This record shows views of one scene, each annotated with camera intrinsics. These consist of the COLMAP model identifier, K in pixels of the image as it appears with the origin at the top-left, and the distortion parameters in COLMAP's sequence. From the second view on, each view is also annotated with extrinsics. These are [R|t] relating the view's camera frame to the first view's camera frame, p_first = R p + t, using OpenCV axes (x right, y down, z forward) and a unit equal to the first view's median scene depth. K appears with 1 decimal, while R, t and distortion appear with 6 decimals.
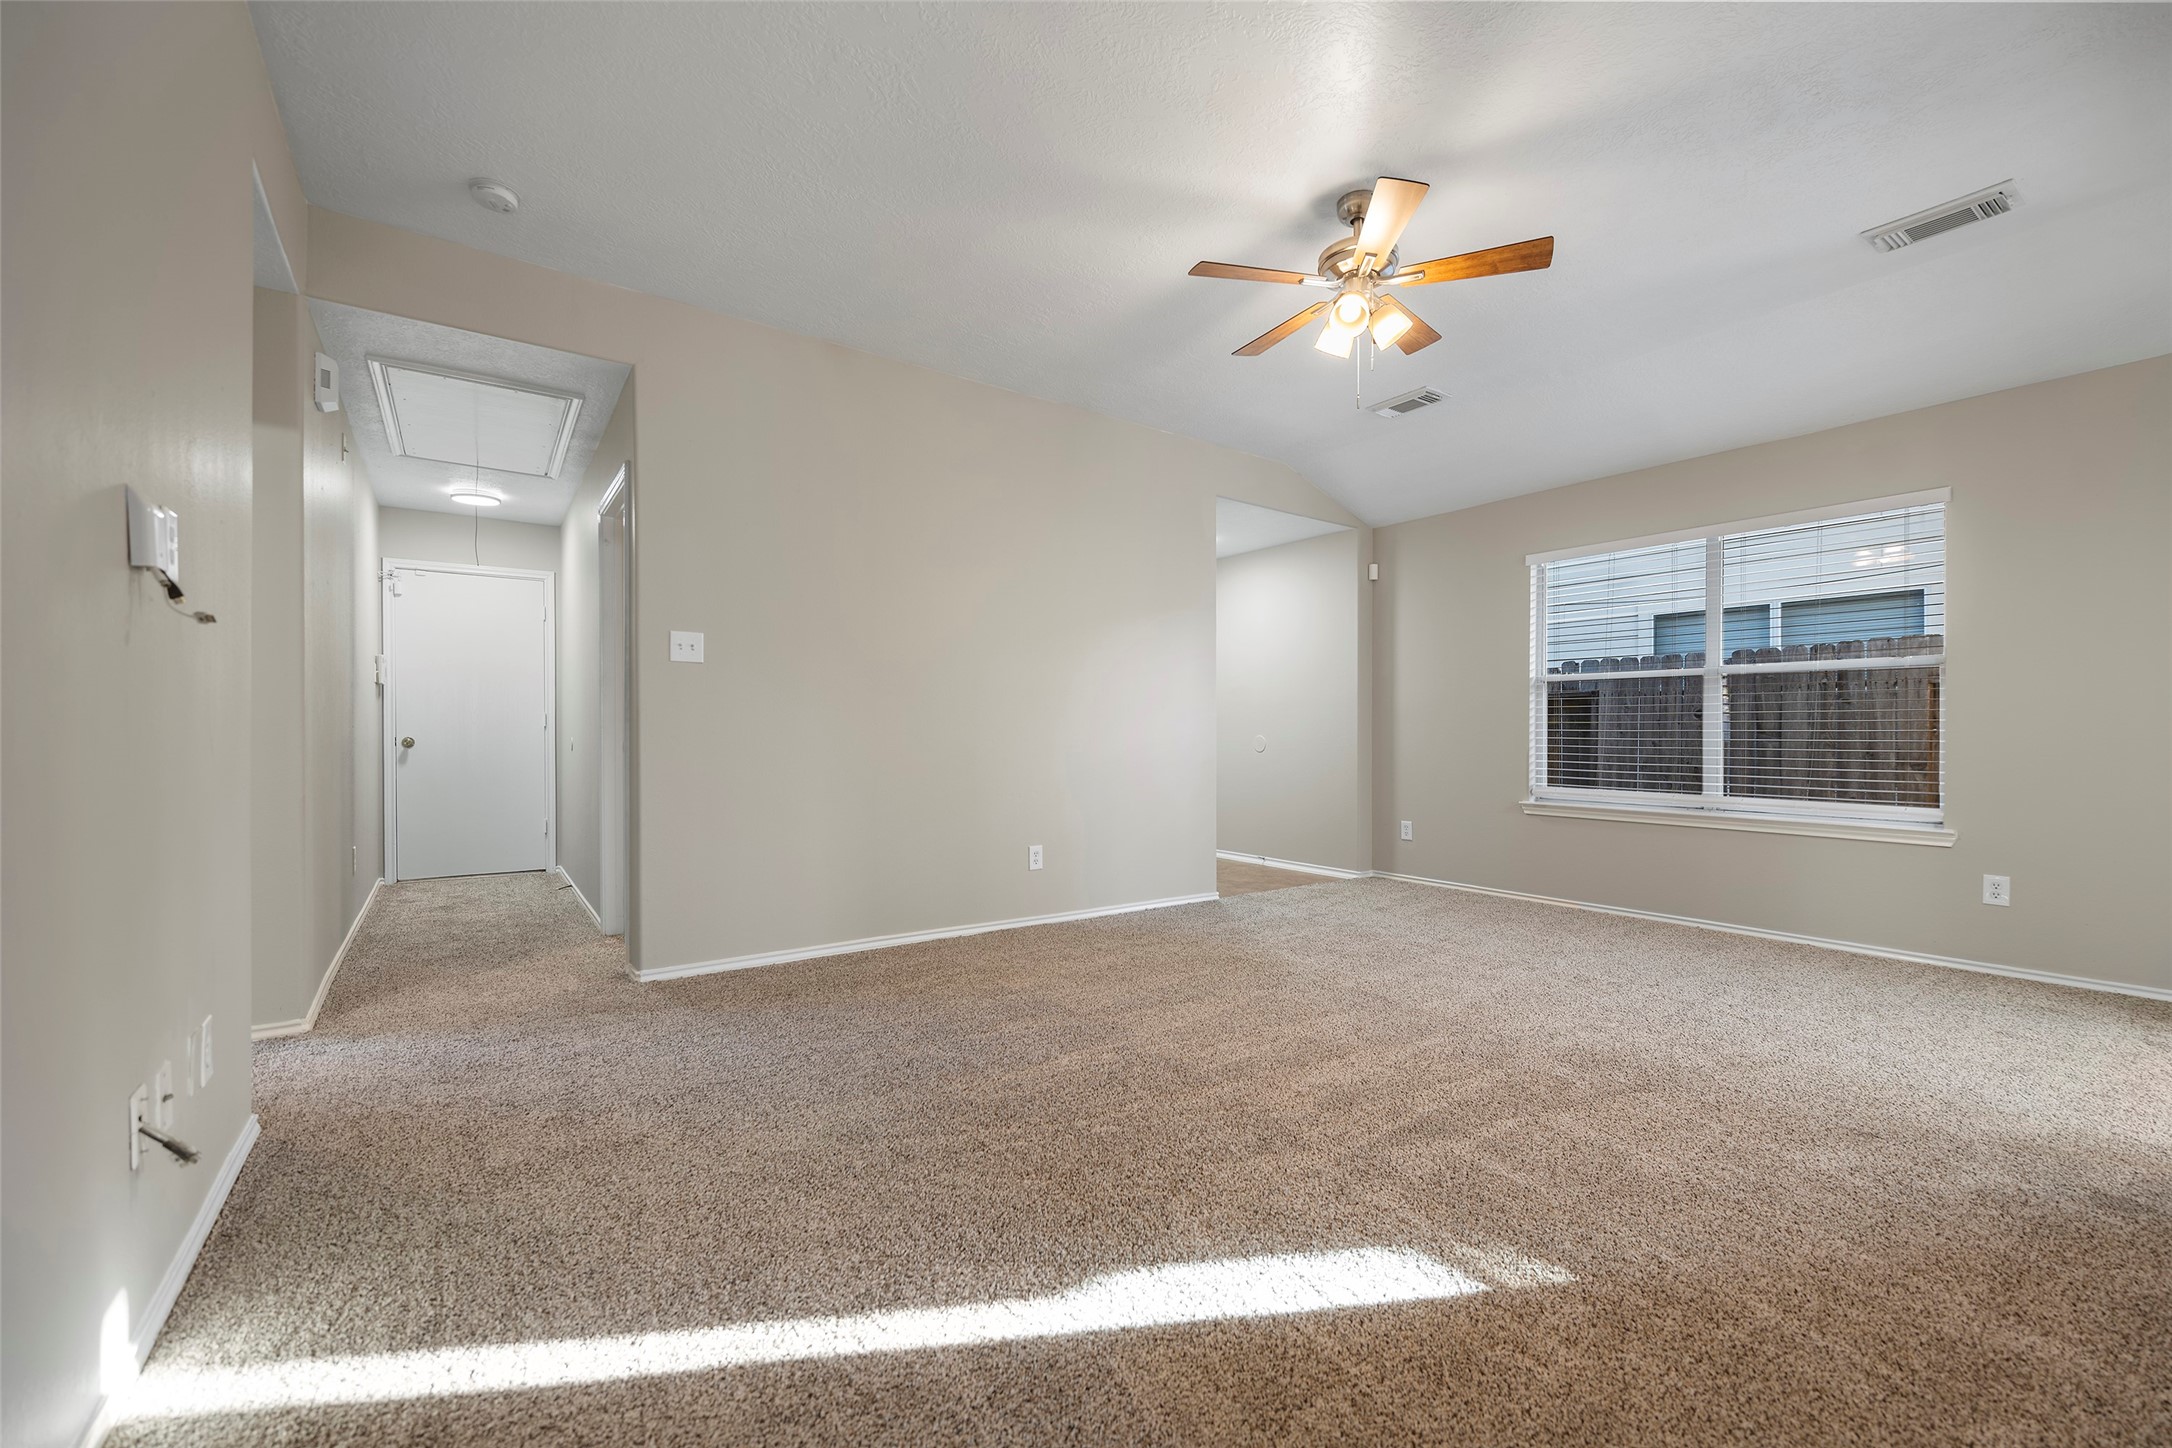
lens RADIAL K [[872.1, 0, 1091.2], [0, 872.1, 728.2], [0, 0, 1]] dist [-0.000724, -0.000064]
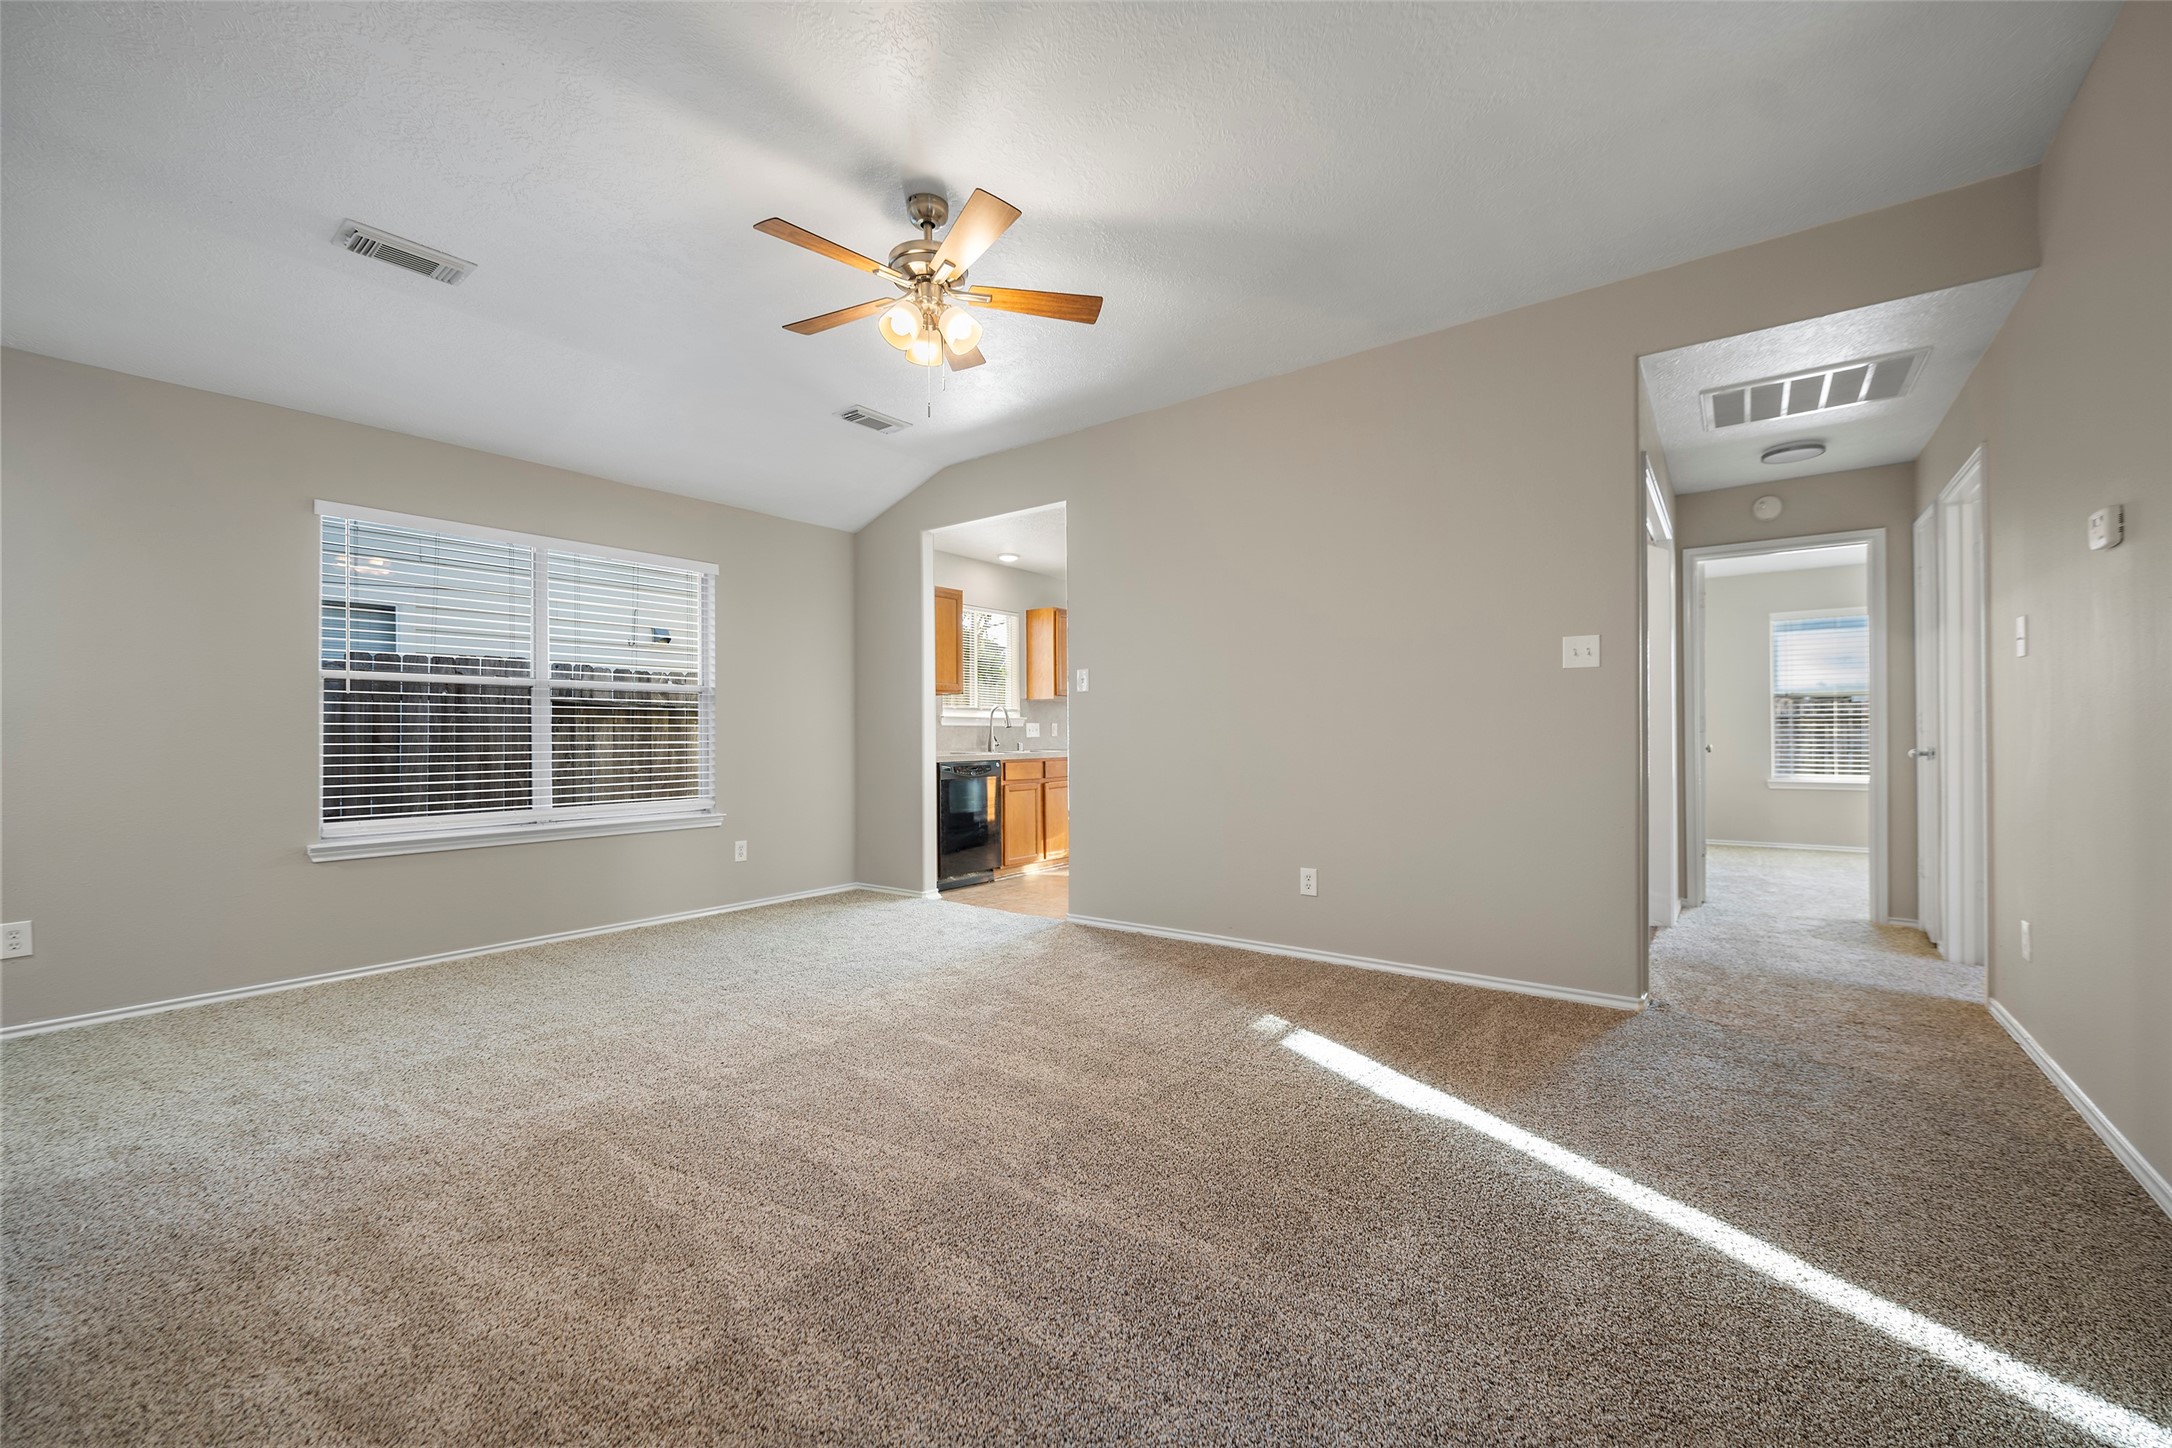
lens RADIAL K [[887.0, 0, 1079.0], [0, 887.0, 734.5], [0, 0, 1]] dist [-0.000949, -0.000103]
pose [[-0.287525, 0.002334, 0.957770, -0.414907], [0.004397, 0.999990, -0.001117, -0.003357], [-0.957763, 0.003890, -0.287533, 0.692883]]
